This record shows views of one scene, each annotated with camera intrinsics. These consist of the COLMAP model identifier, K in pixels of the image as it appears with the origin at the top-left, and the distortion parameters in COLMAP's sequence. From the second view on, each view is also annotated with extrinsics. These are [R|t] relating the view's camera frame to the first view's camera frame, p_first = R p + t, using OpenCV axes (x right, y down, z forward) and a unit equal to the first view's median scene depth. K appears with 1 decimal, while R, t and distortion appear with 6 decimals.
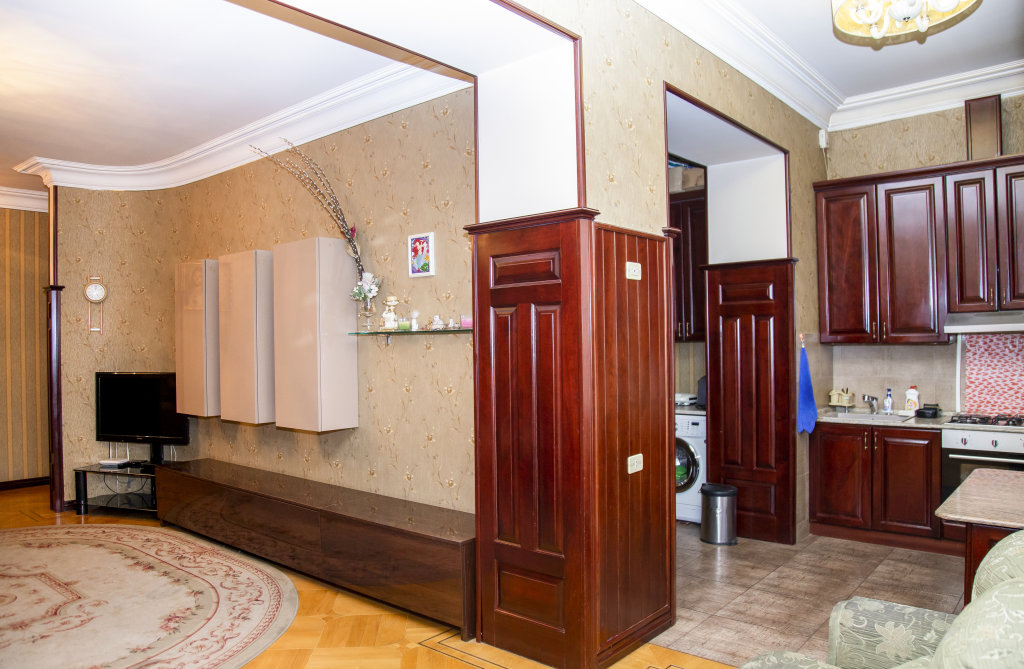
lens RADIAL K [[744.2, 0, 513.0], [0, 744.2, 332.5], [0, 0, 1]] dist [-0.092539, 0.032627]
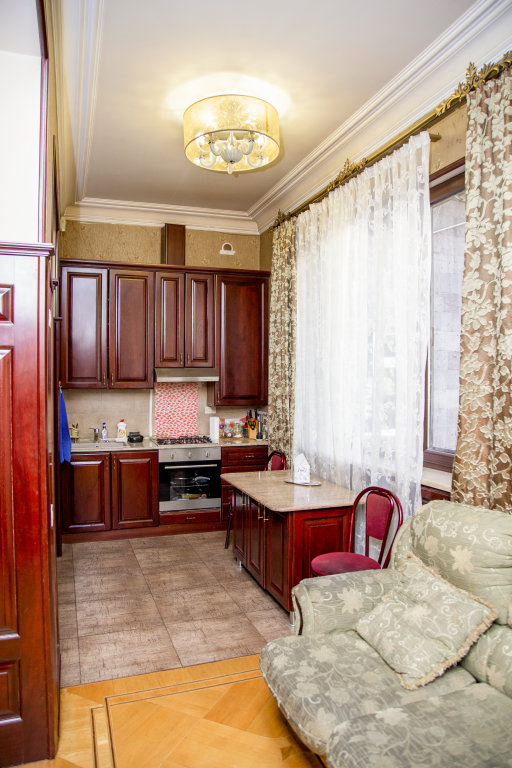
lens RADIAL K [[540.0, 0, 256.3], [0, 540.0, 385.5], [0, 0, 1]] dist [-0.053790, 0.003036]
pose [[0.482921, 0.003278, 0.875658, -0.250605], [-0.021082, 0.999747, 0.007885, -0.005765], [-0.875410, -0.022269, 0.482868, 0.318475]]
